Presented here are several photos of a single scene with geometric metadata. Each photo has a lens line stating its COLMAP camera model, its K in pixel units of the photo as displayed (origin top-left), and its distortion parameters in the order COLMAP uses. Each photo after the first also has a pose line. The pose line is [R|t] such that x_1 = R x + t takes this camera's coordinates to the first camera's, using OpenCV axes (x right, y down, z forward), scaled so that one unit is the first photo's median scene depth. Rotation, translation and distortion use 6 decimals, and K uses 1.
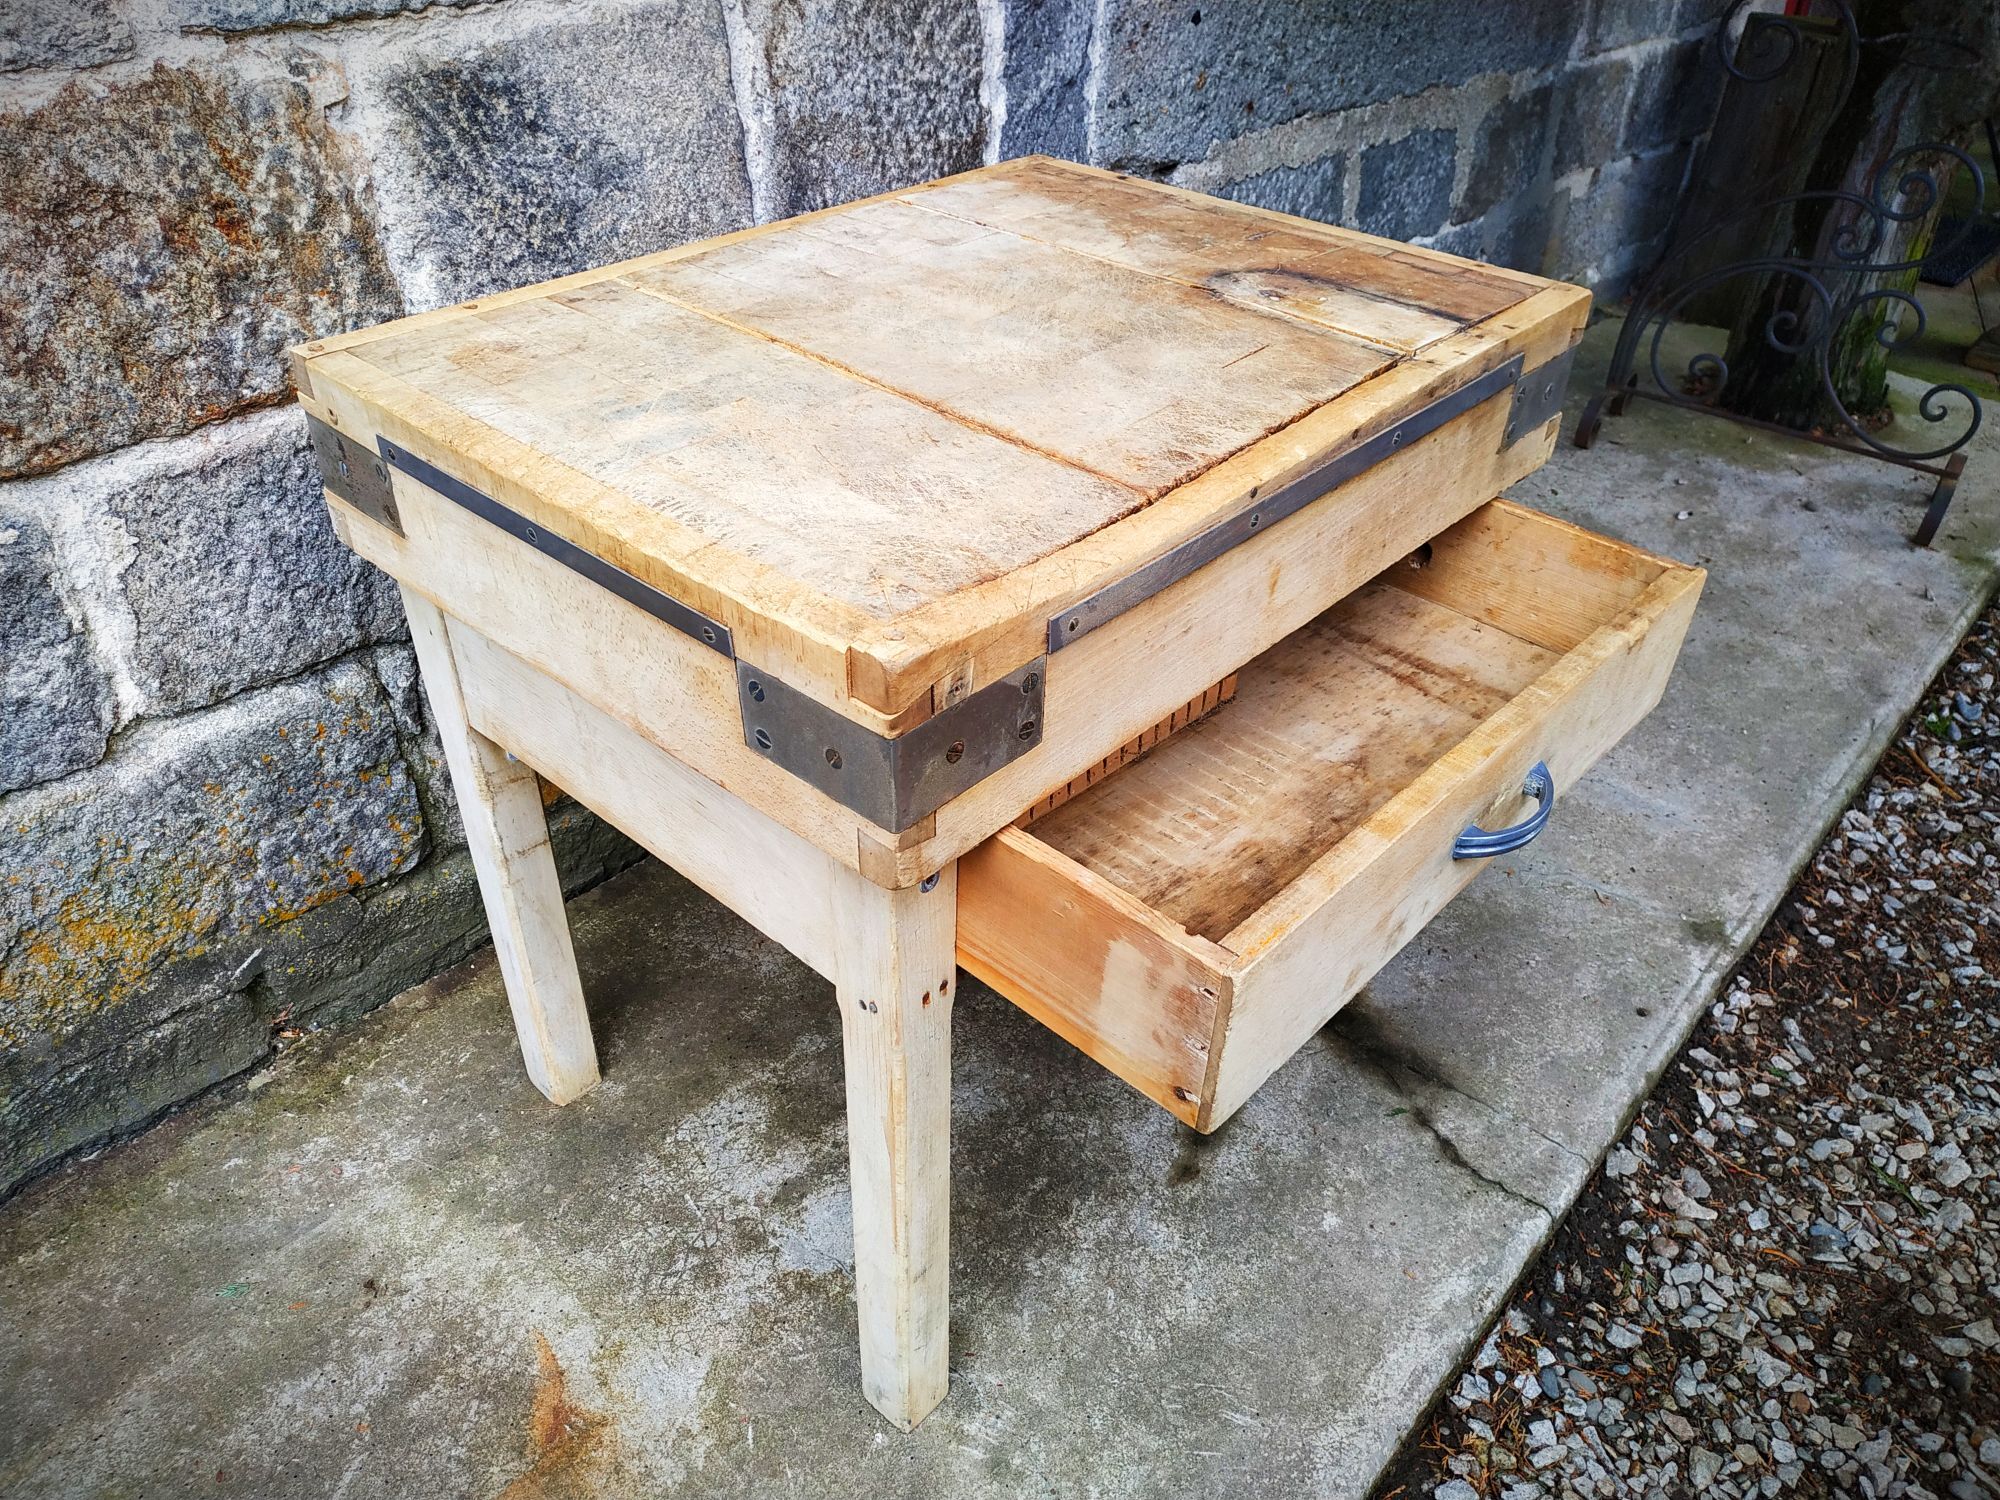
lens RADIAL K [[1467.0, 0, 1000.2], [0, 1467.0, 752.4], [0, 0, 1]] dist [-0.001154, -0.002905]
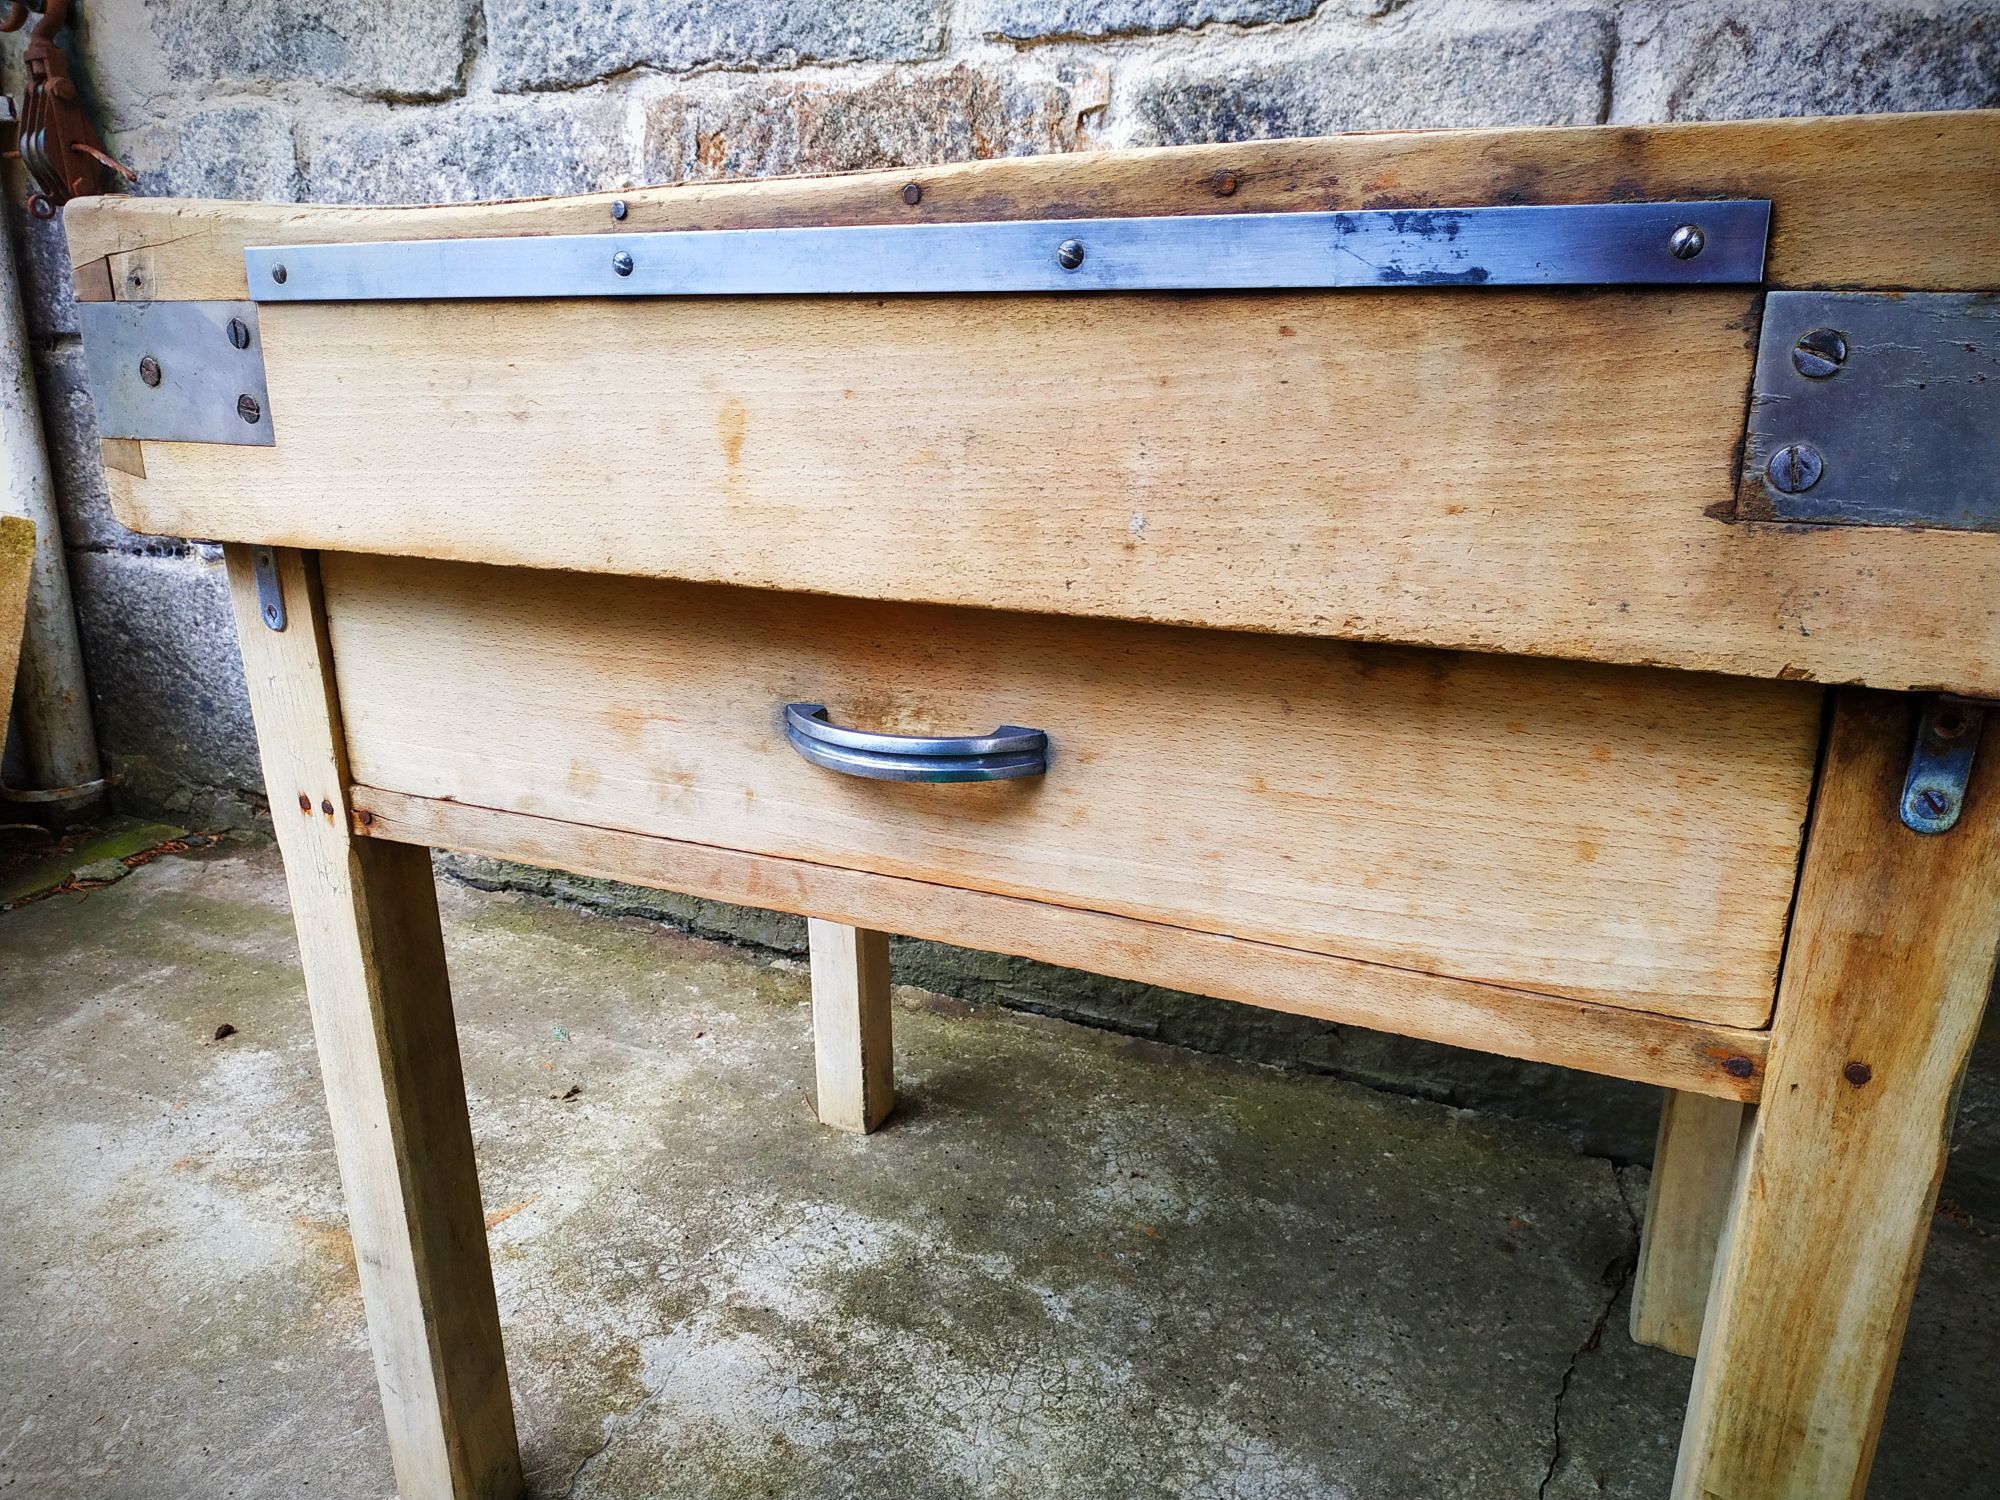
lens RADIAL K [[1459.7, 0, 998.3], [0, 1459.7, 746.8], [0, 0, 1]] dist [-0.004206, -0.007073]
pose [[0.302781, 0.262915, -0.916078, 0.559732], [-0.537510, 0.840851, 0.063668, -0.080436], [0.787024, 0.473123, 0.395913, 0.685858]]
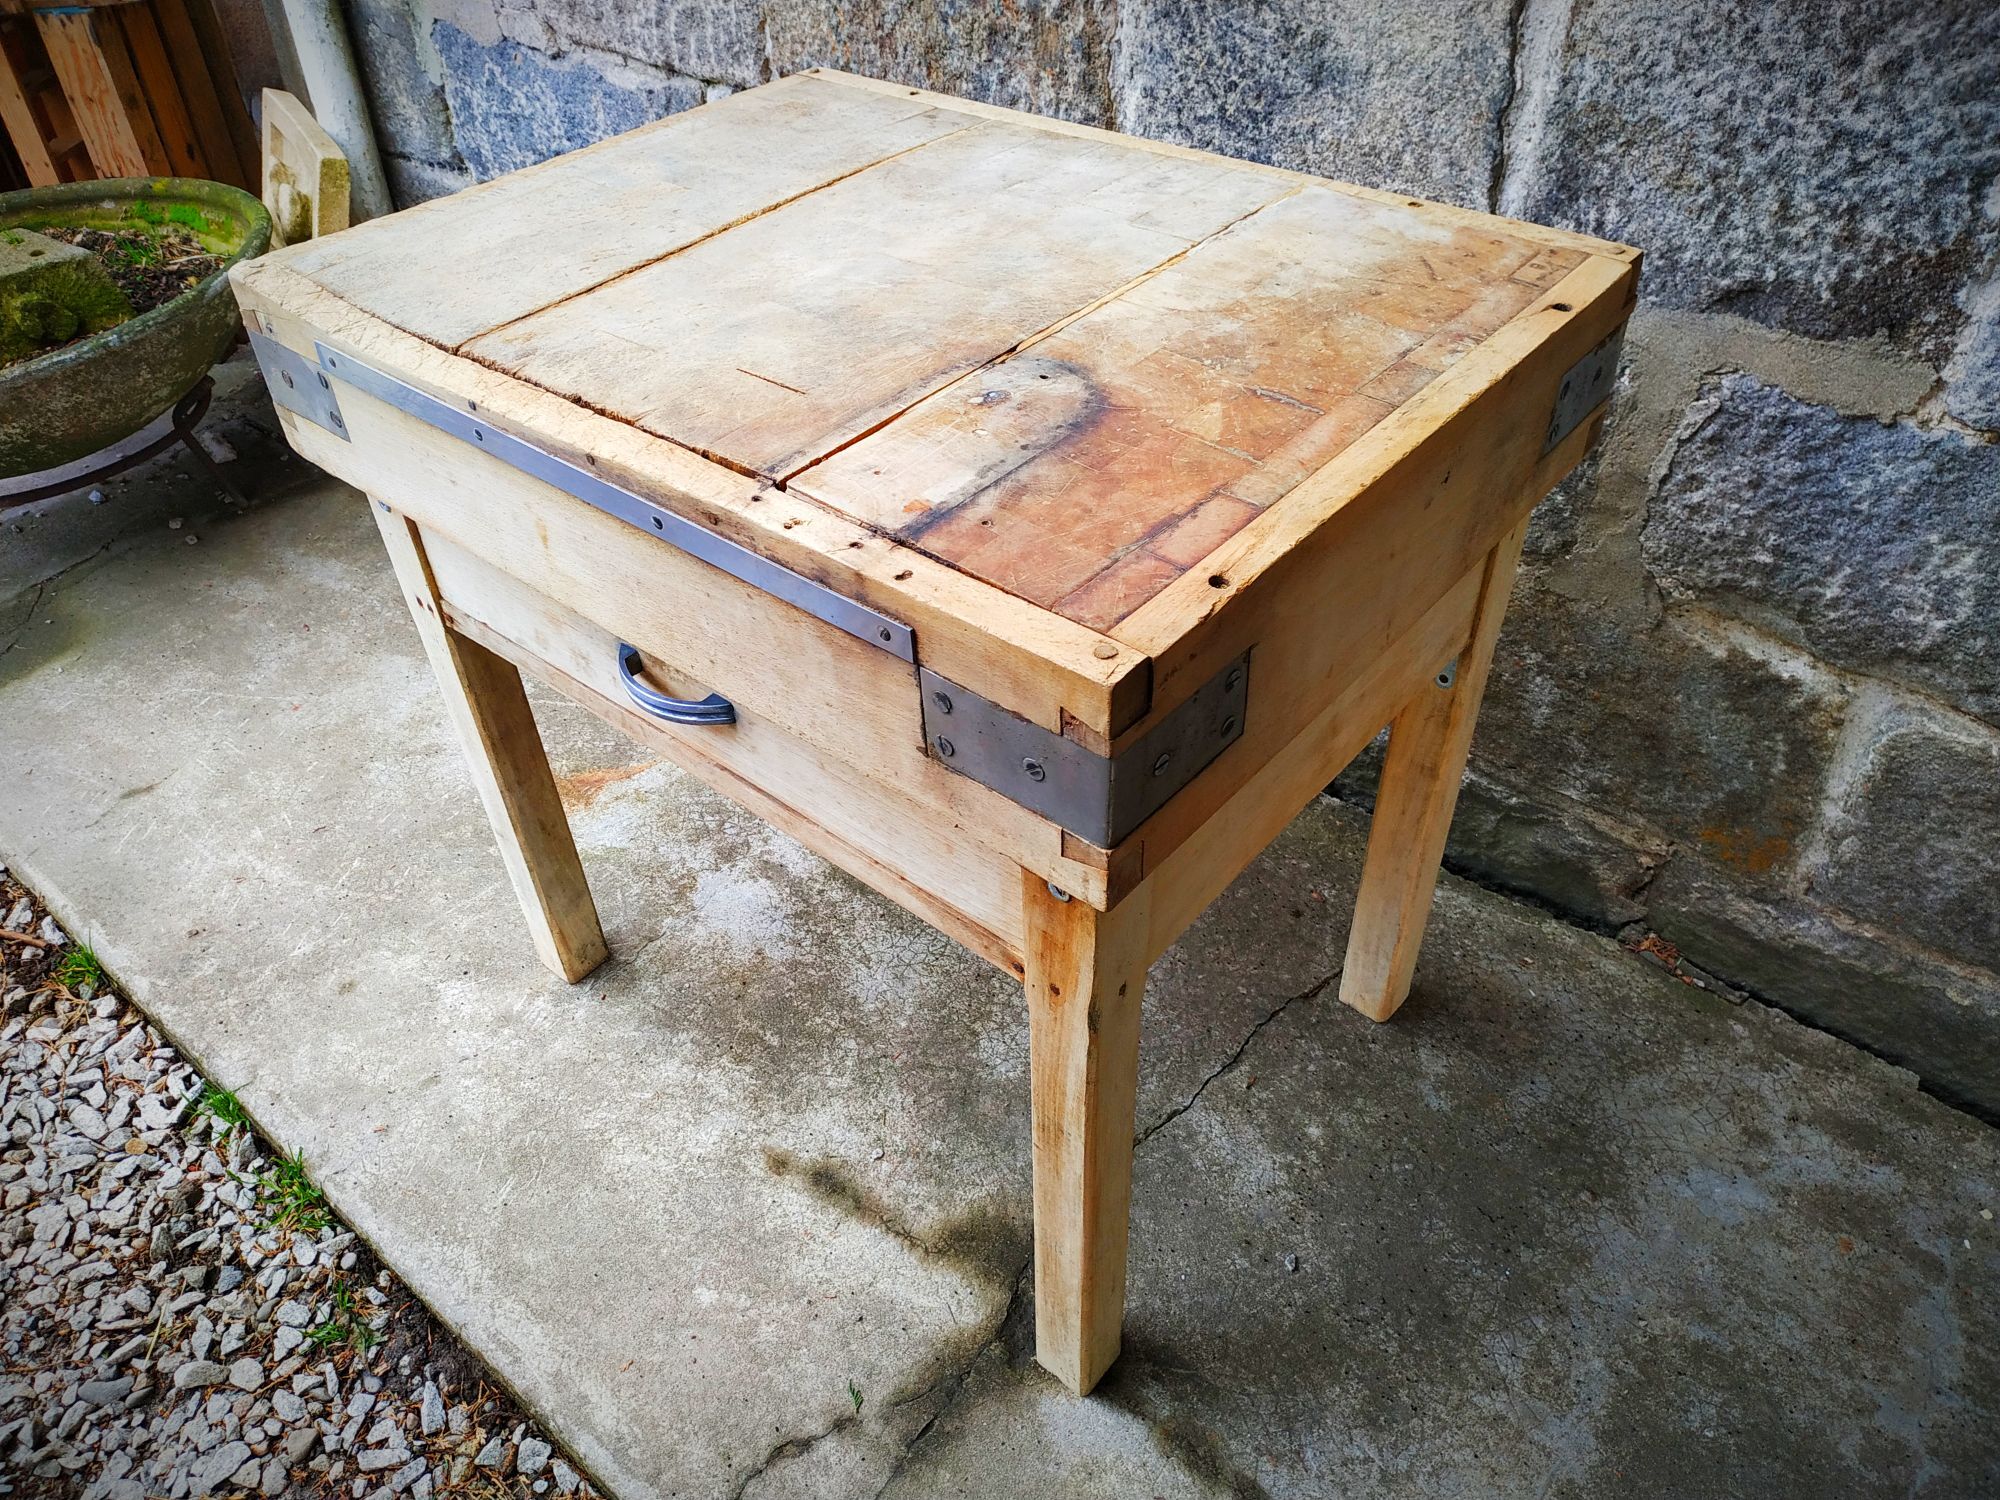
lens RADIAL K [[1461.2, 0, 989.1], [0, 1461.2, 747.3], [0, 0, 1]] dist [-0.002325, -0.005676]
pose [[0.025427, 0.628276, -0.777575, 0.771434], [-0.545753, 0.660412, 0.515762, -0.510242], [0.837560, 0.411250, 0.359676, 0.715244]]
